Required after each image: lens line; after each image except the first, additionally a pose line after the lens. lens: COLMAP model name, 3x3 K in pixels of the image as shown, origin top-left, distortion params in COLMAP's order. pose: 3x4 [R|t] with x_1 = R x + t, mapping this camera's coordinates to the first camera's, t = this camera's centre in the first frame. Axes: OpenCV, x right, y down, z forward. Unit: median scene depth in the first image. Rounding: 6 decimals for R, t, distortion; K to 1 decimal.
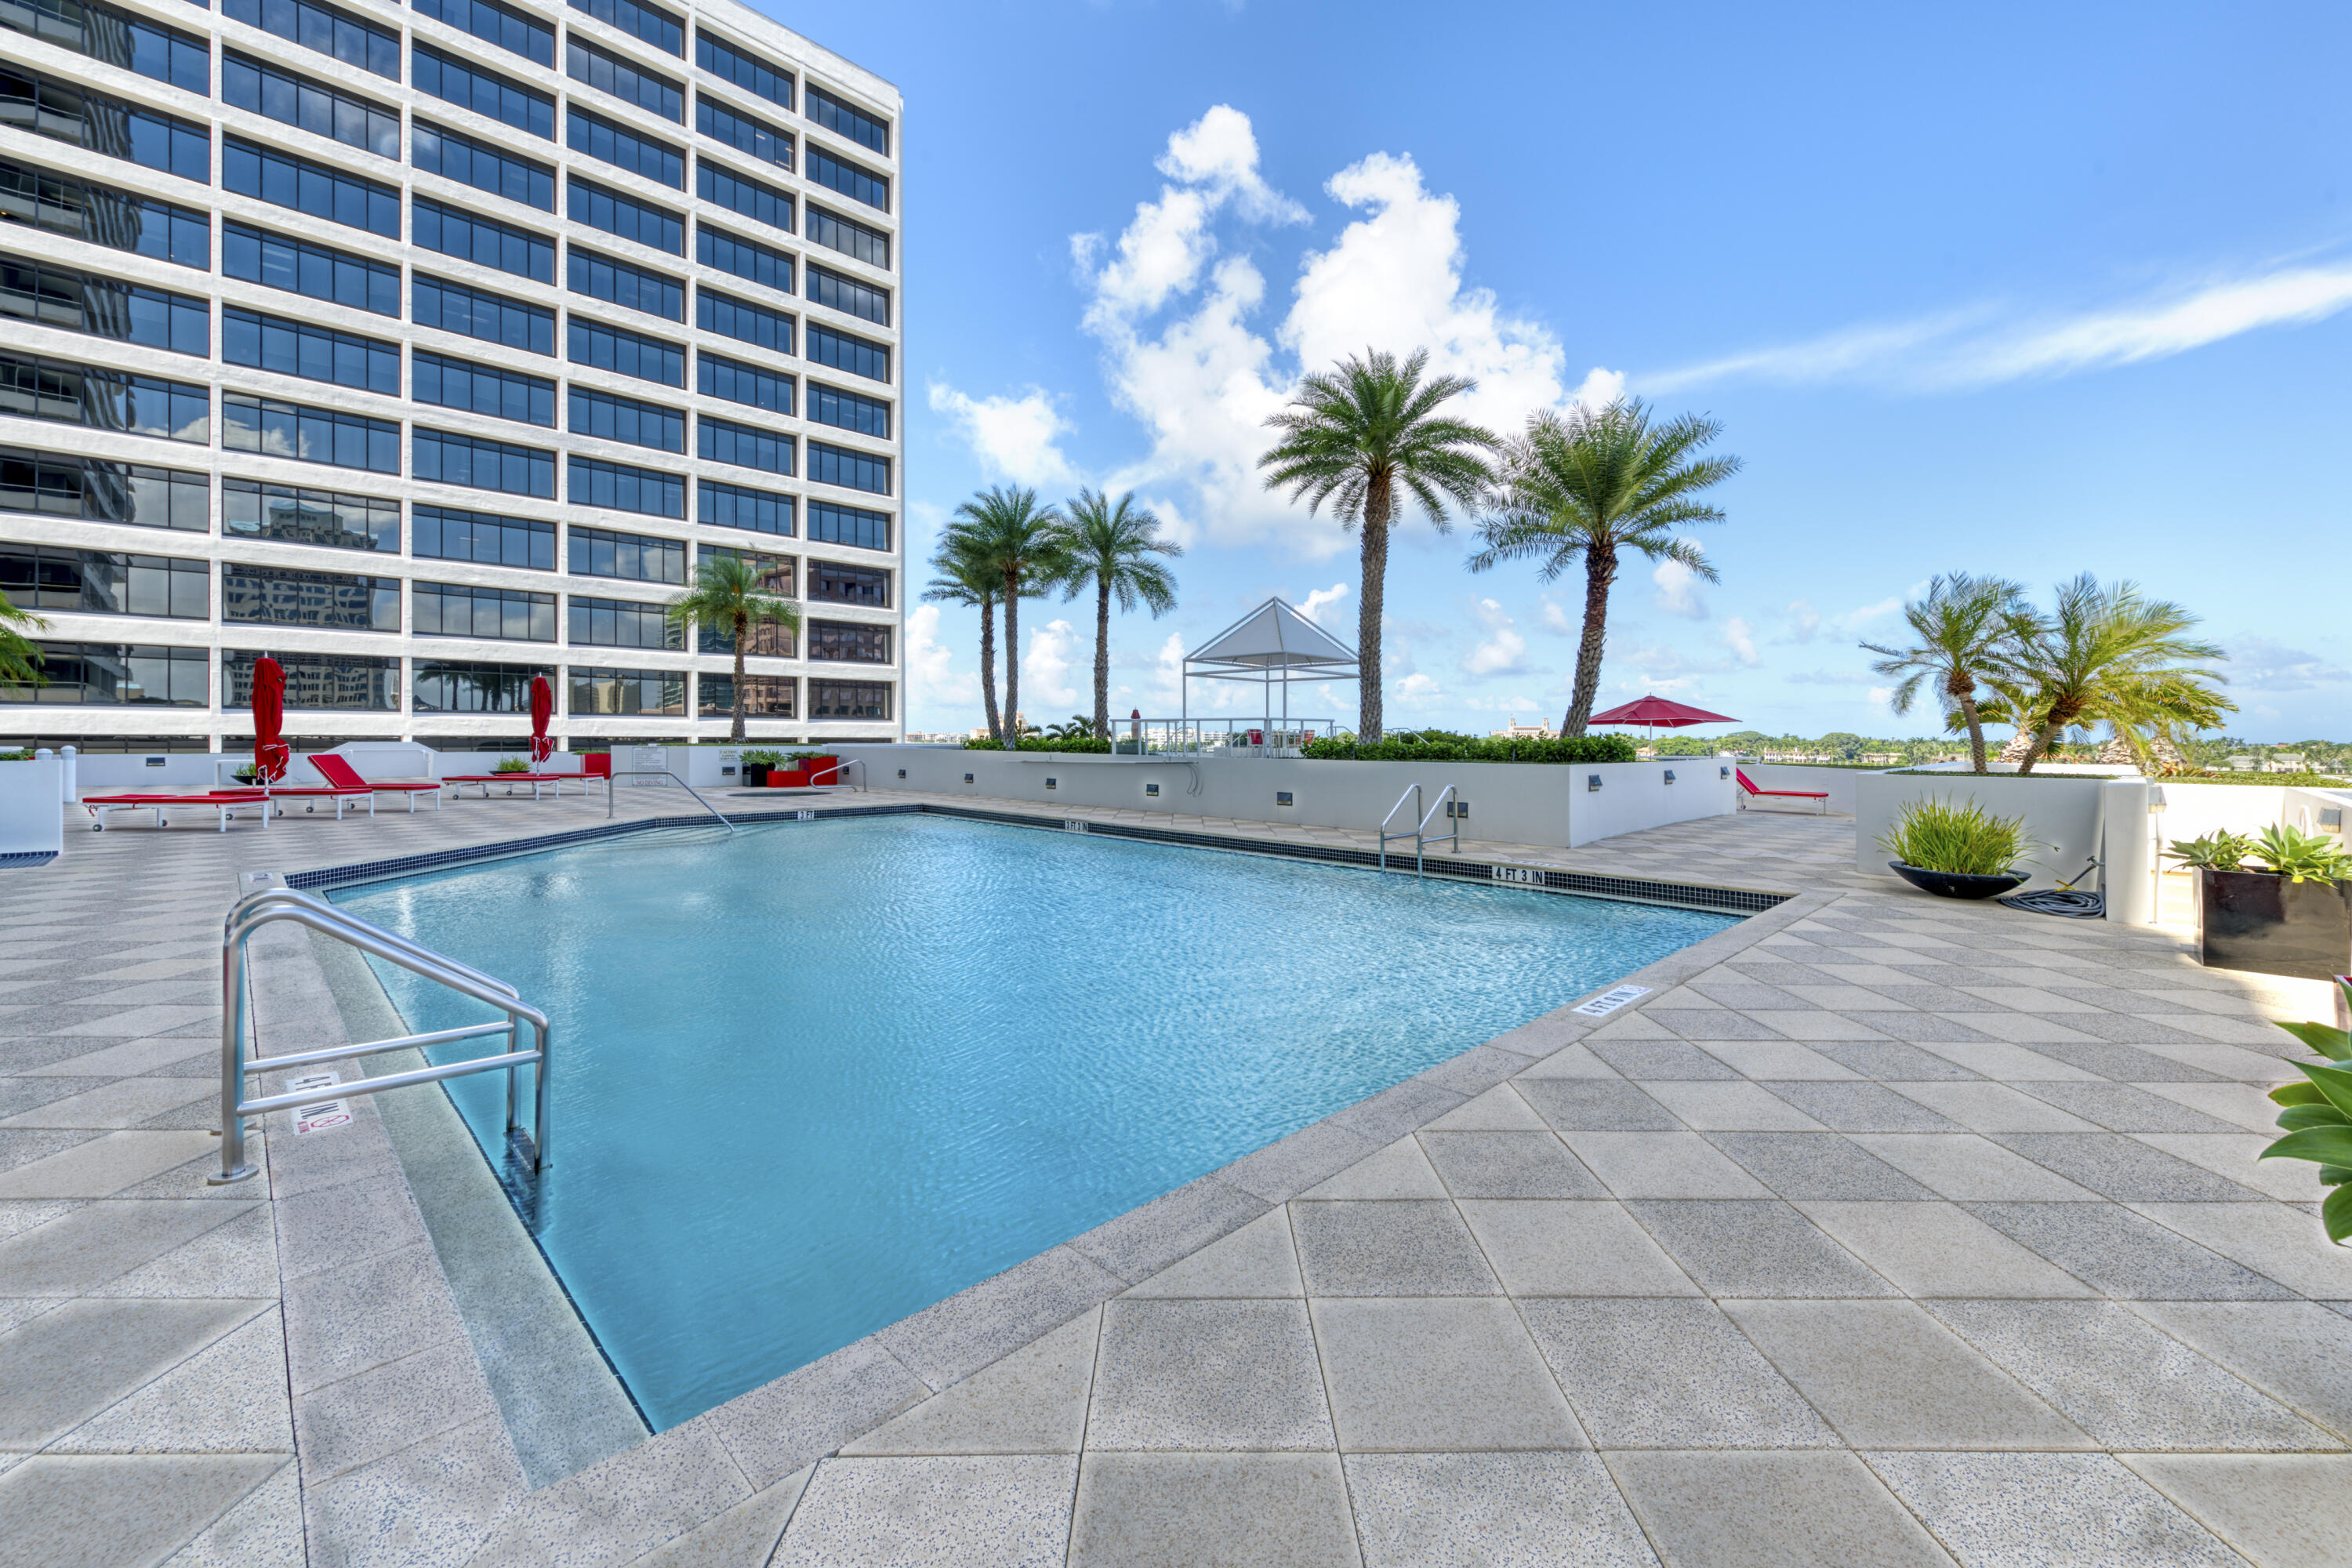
lens RADIAL K [[953.2, 0, 1180.8], [0, 953.2, 743.8], [0, 0, 1]] dist [0.002556, 0.000166]
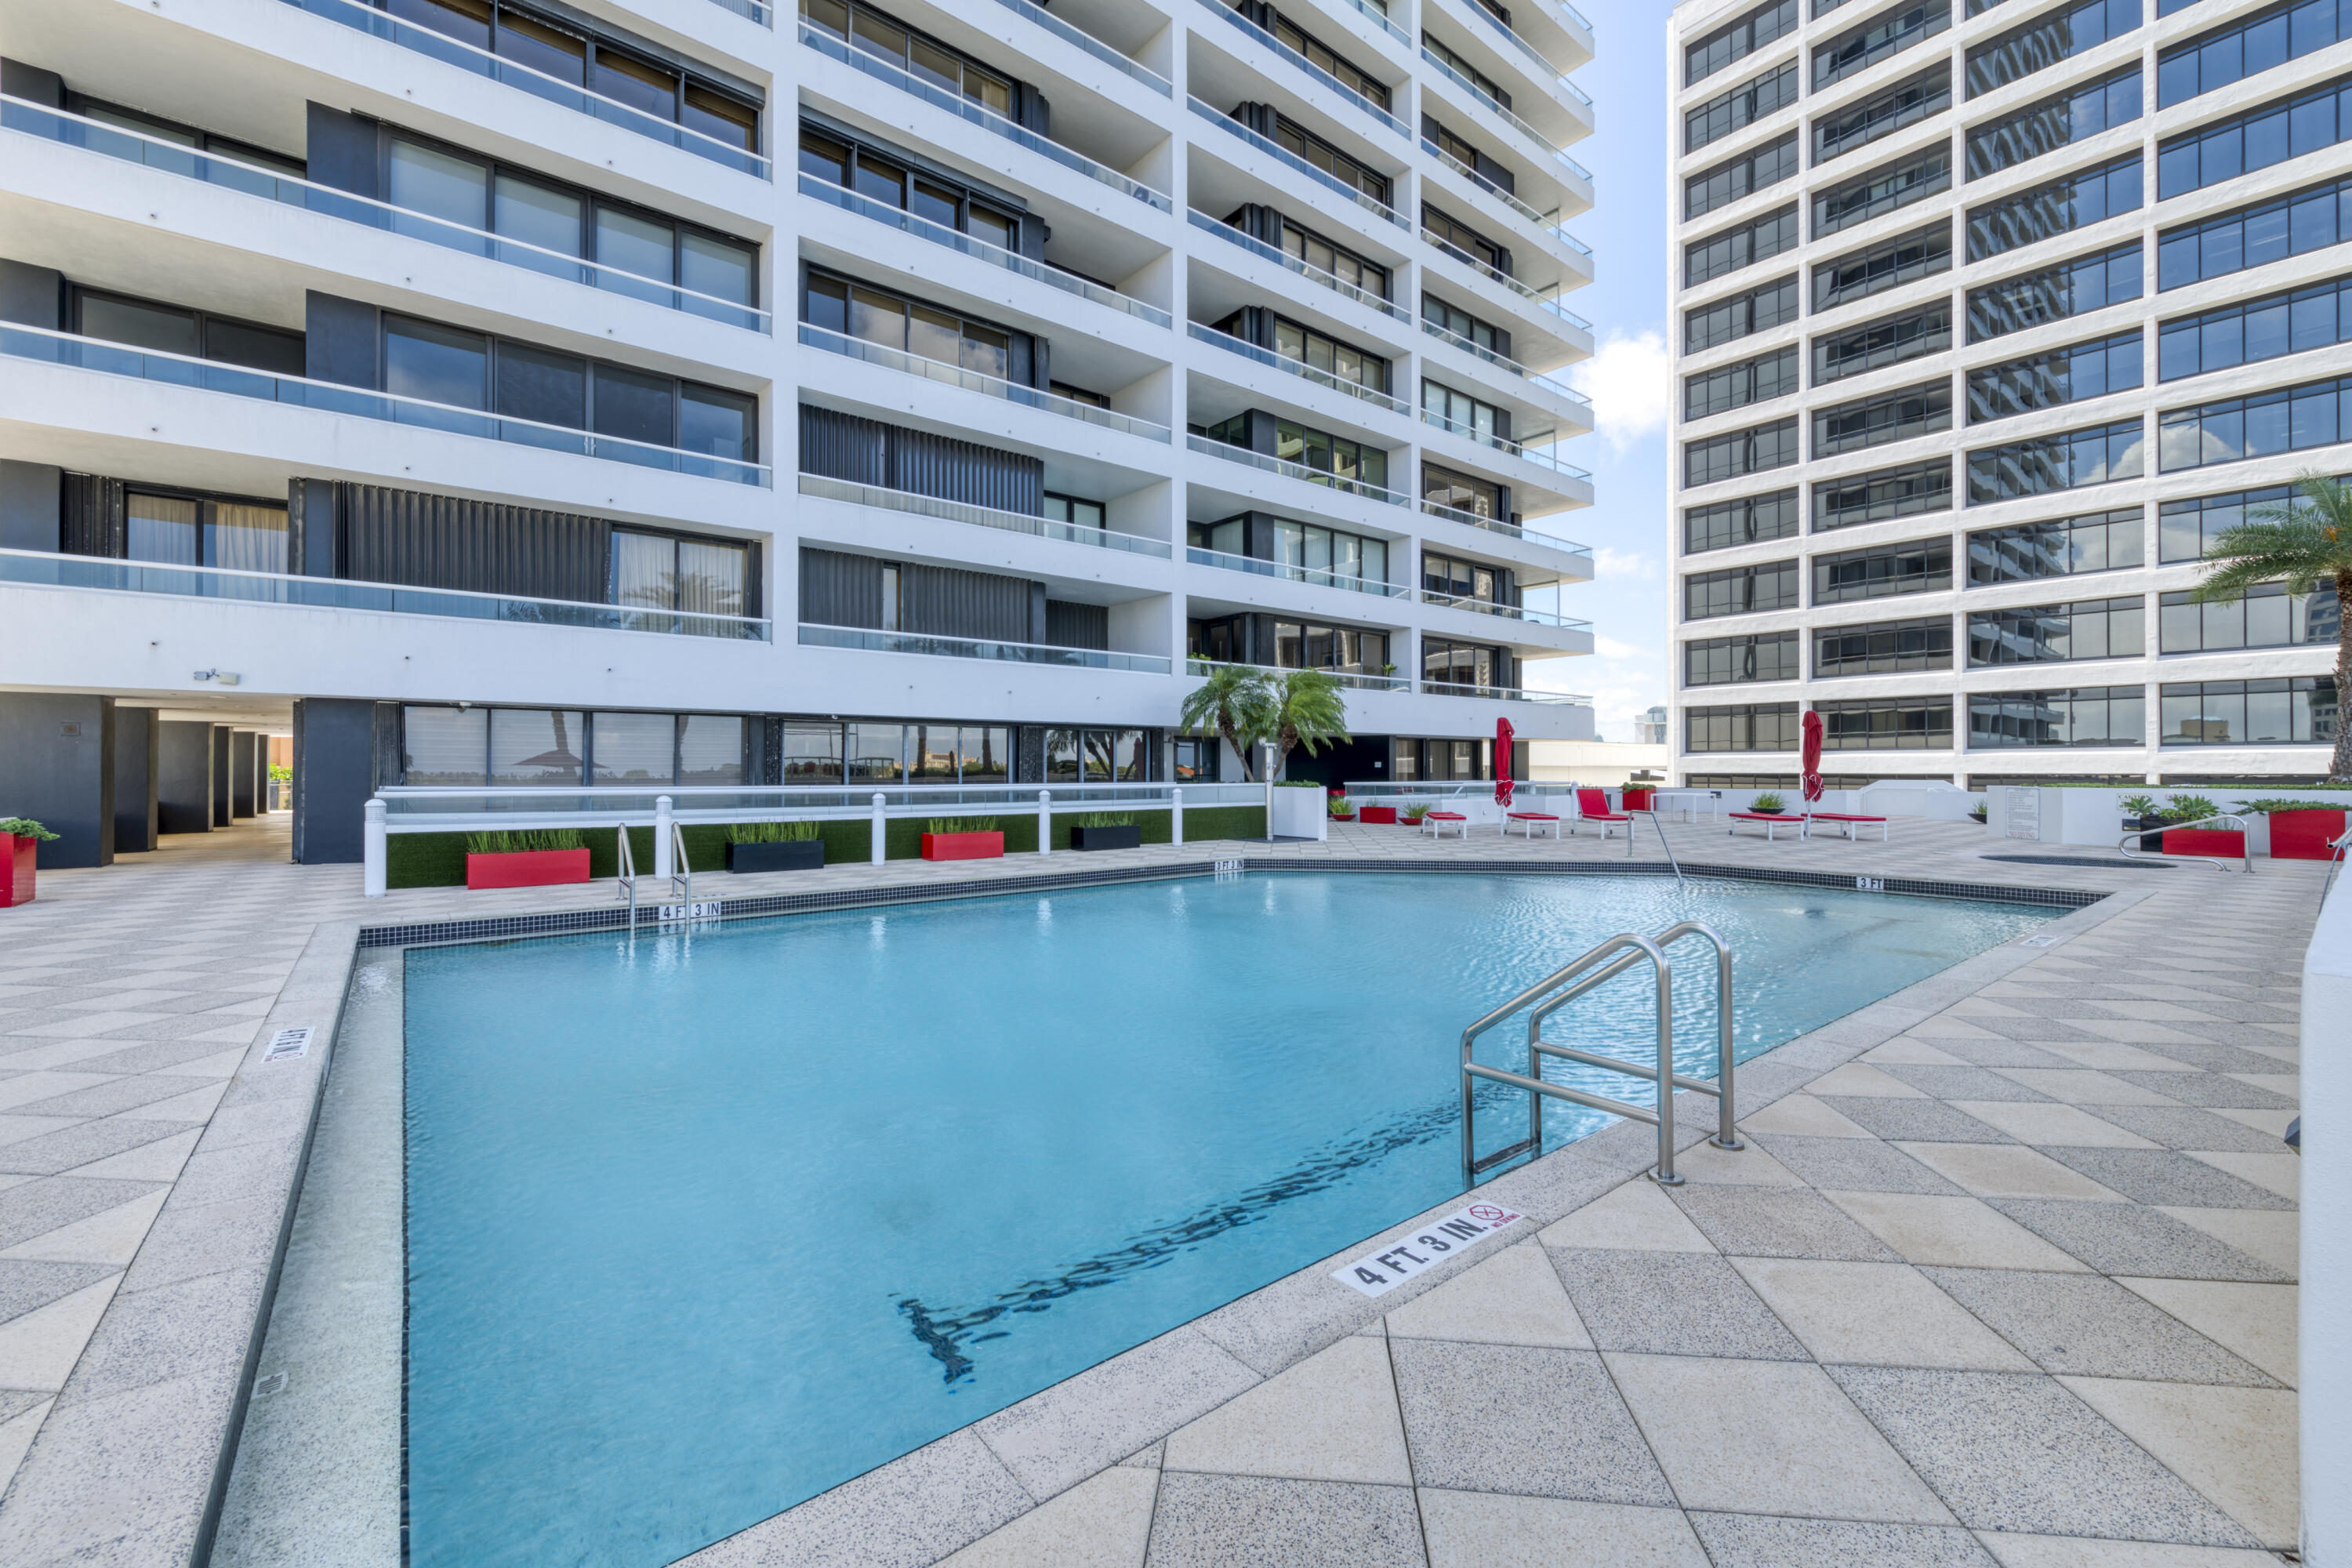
lens RADIAL K [[1037.4, 0, 1176.0], [0, 1037.4, 784.0], [0, 0, 1]] dist [0.003460, 0.000785]
pose [[-0.114669, 0.004773, -0.993392, 0.224272], [-0.004895, 0.999974, 0.005370, -0.000326], [0.993392, 0.005479, -0.114643, 0.226904]]
